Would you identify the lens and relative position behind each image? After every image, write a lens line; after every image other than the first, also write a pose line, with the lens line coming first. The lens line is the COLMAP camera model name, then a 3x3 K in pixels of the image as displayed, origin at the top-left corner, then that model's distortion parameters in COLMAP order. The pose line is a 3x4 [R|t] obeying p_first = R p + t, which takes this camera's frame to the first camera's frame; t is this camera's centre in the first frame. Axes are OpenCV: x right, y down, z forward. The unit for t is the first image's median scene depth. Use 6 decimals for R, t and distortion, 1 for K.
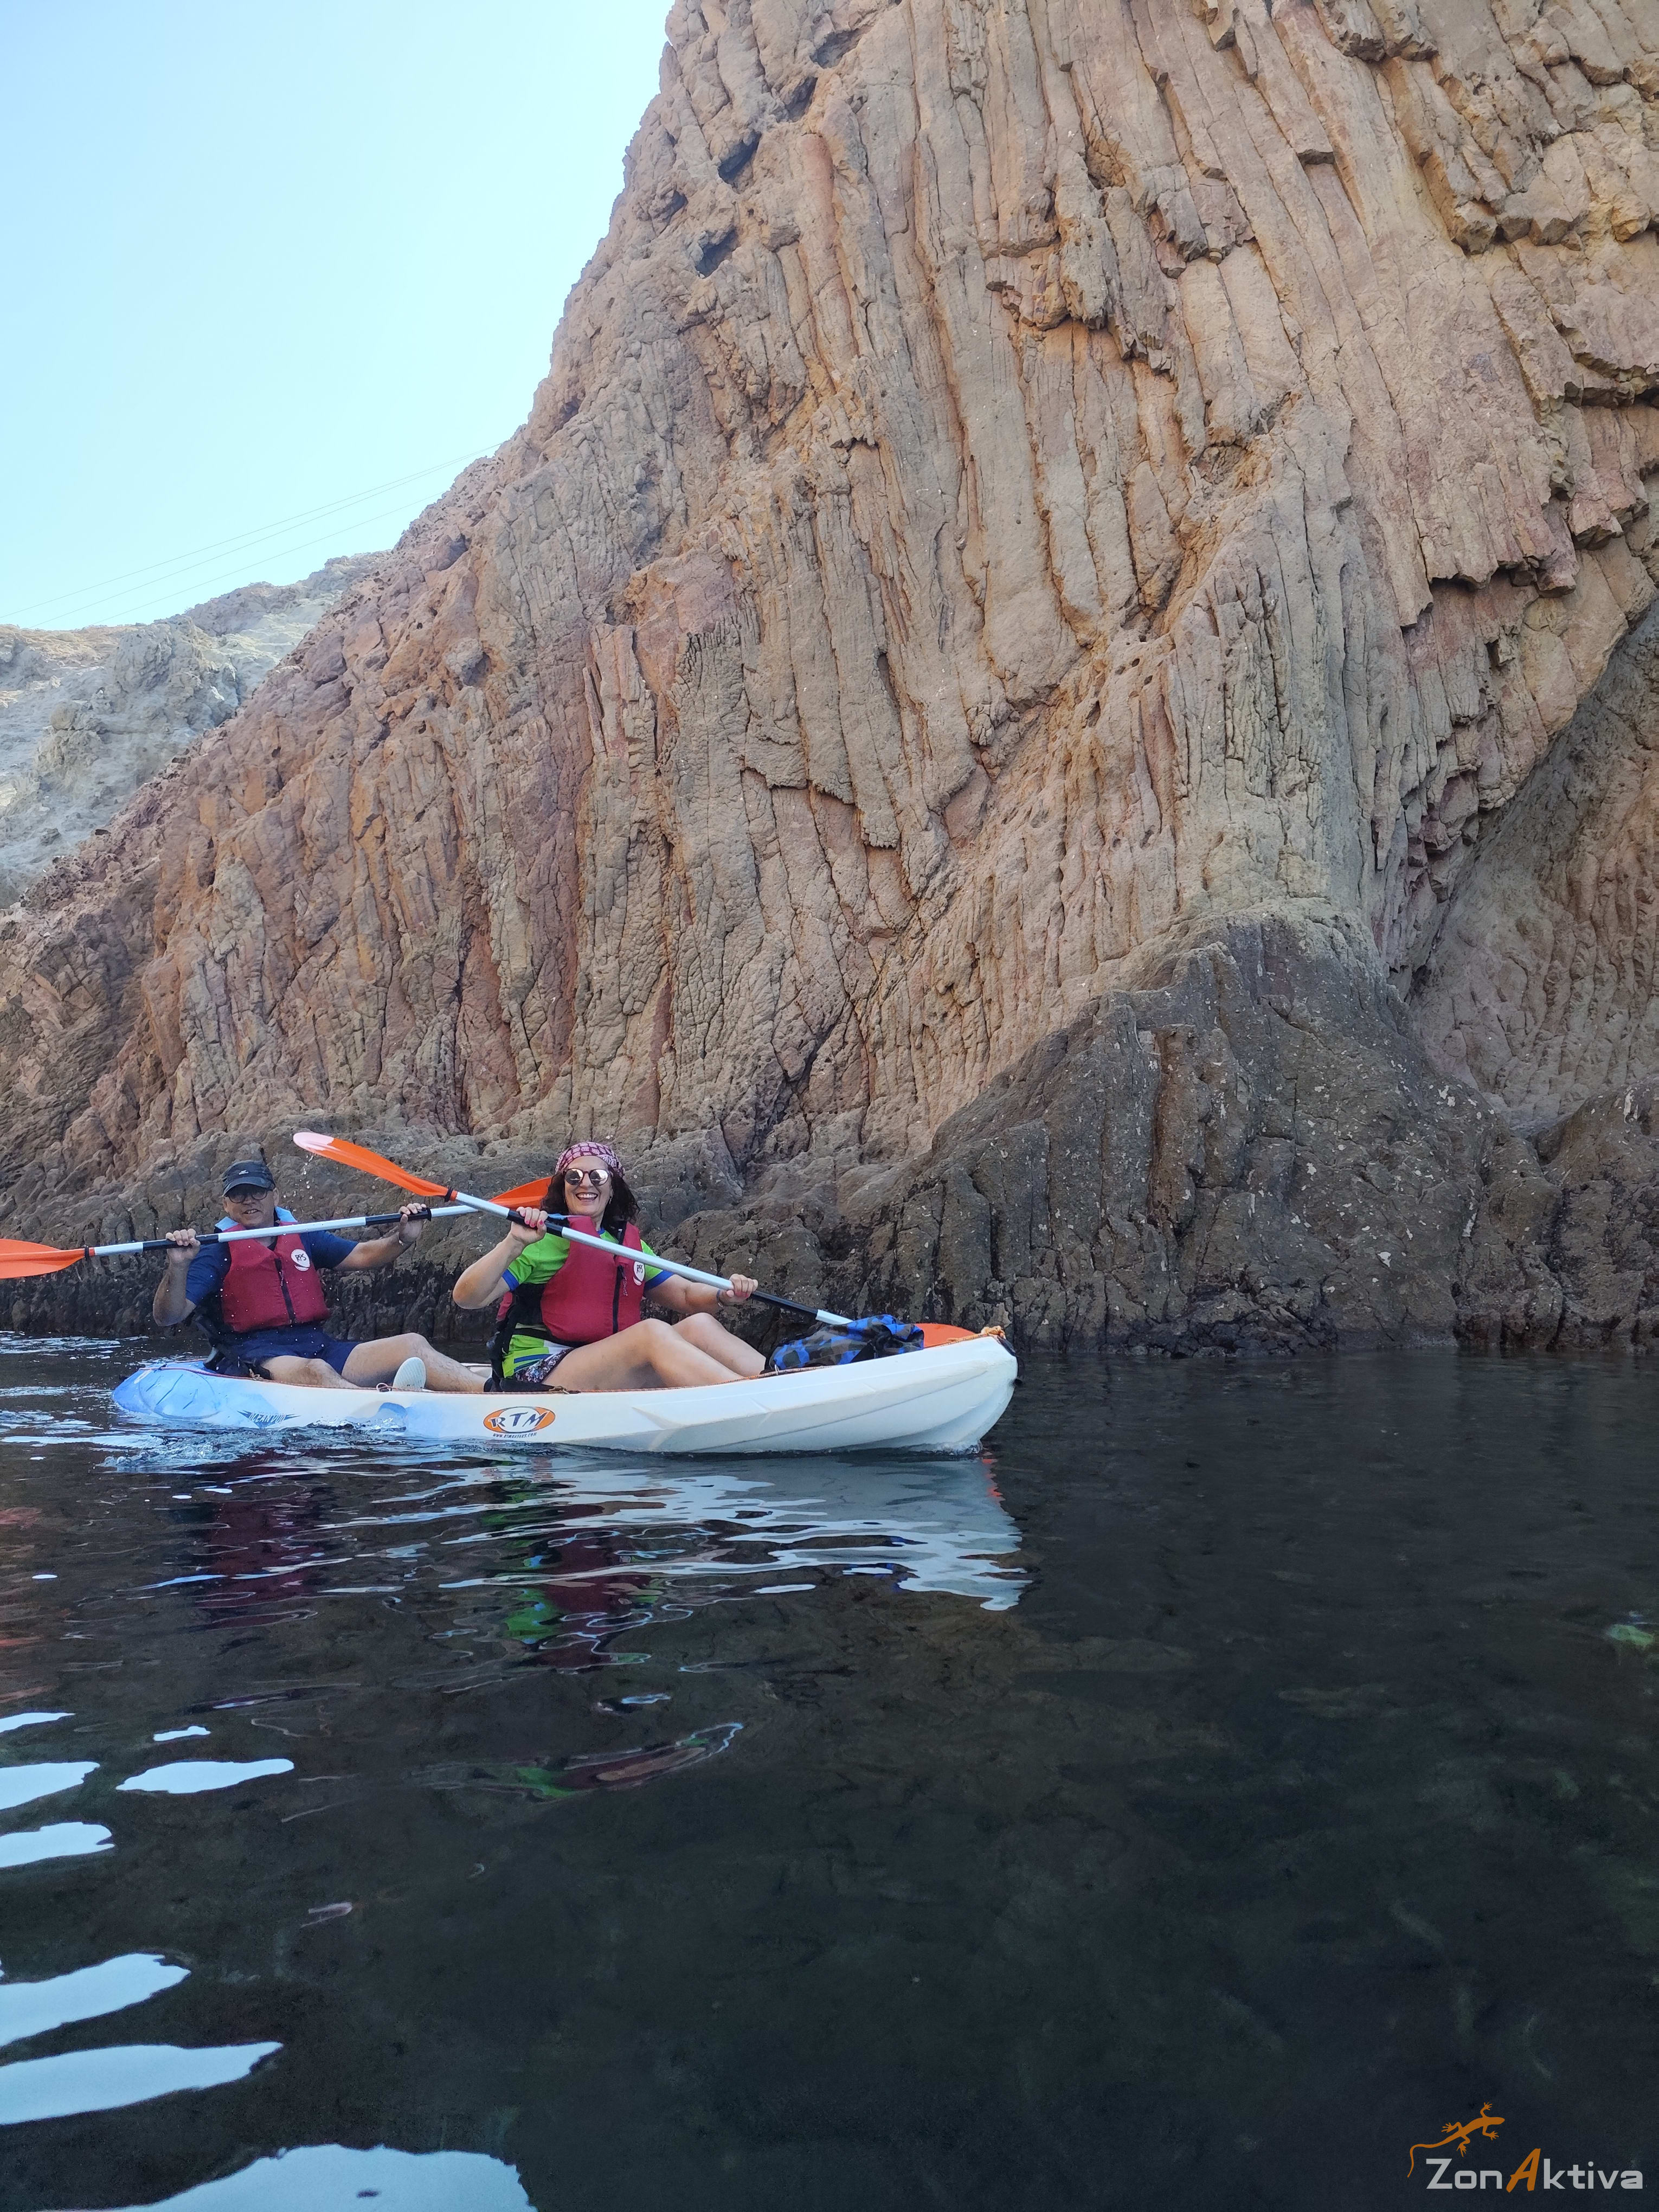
lens RADIAL K [[1512.2, 0, 853.8], [0, 1512.2, 1101.2], [0, 0, 1]] dist [0.049011, -0.059238]
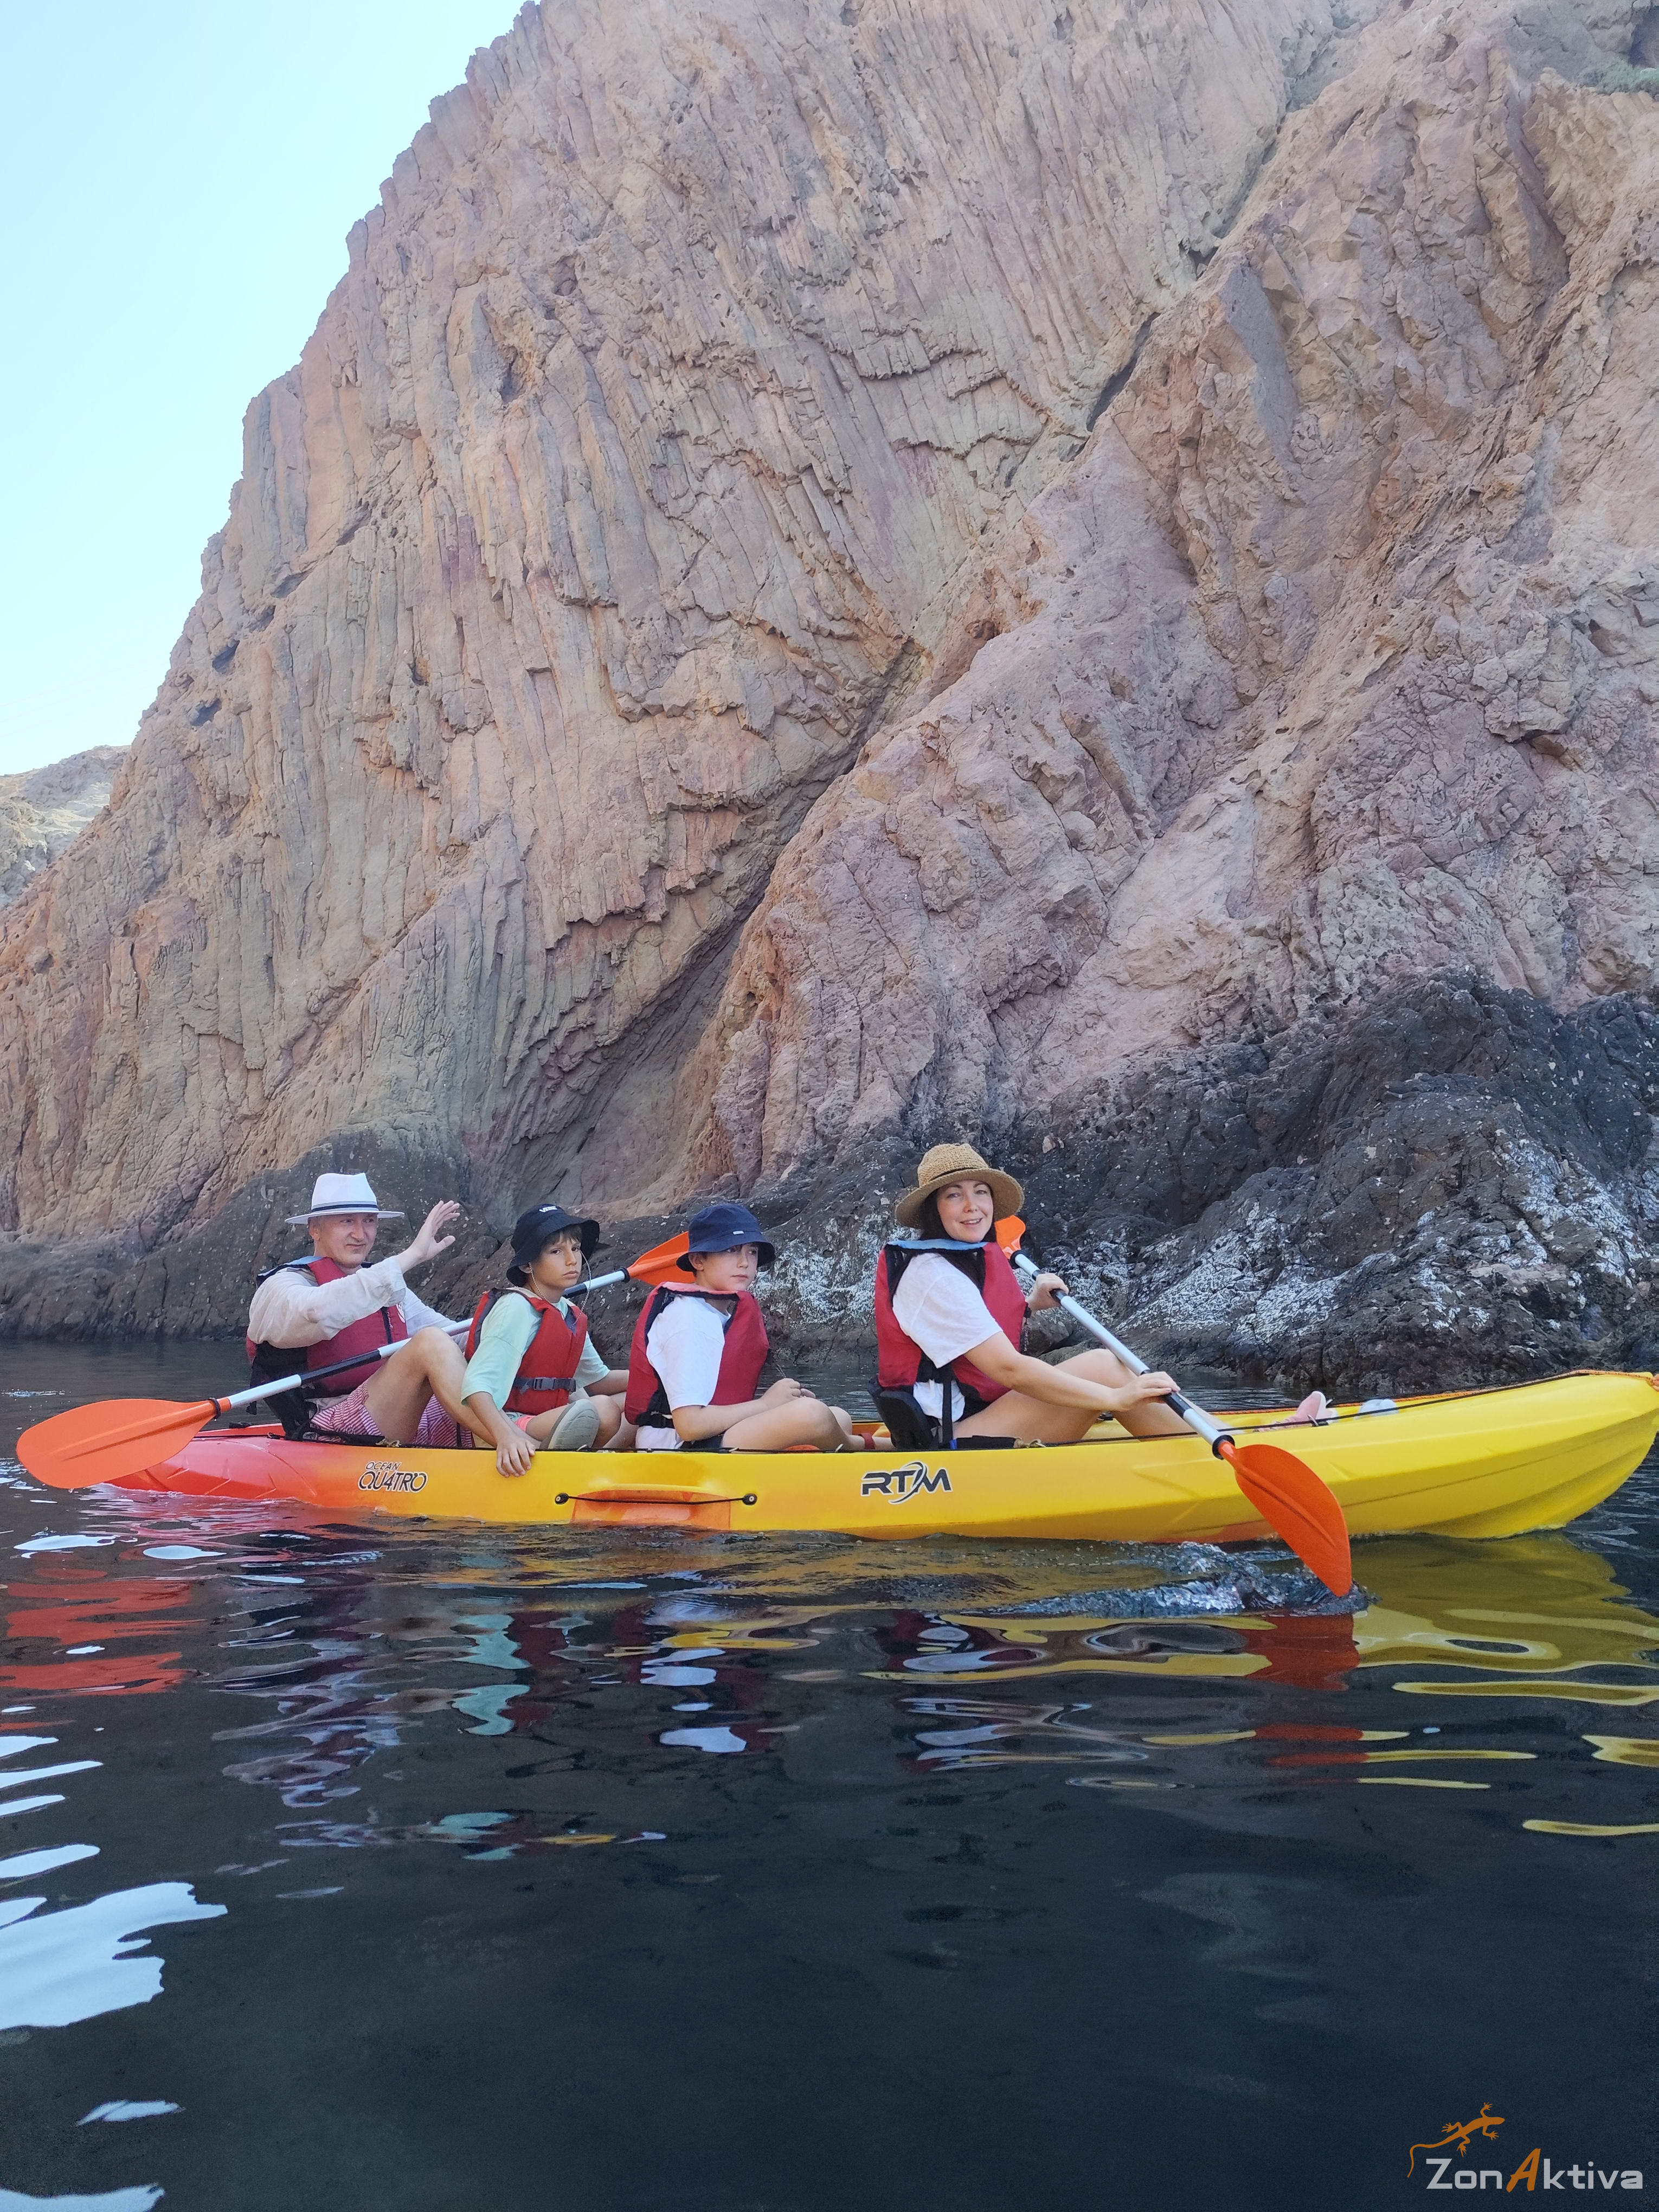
lens RADIAL K [[1512.2, 0, 824.0], [0, 1512.2, 1074.2], [0, 0, 1]] dist [0.049011, -0.059238]
pose [[0.999986, -0.002211, 0.004878, 0.661768], [0.002409, 0.999155, -0.041023, -0.081755], [-0.004784, 0.041034, 0.999146, -0.786664]]
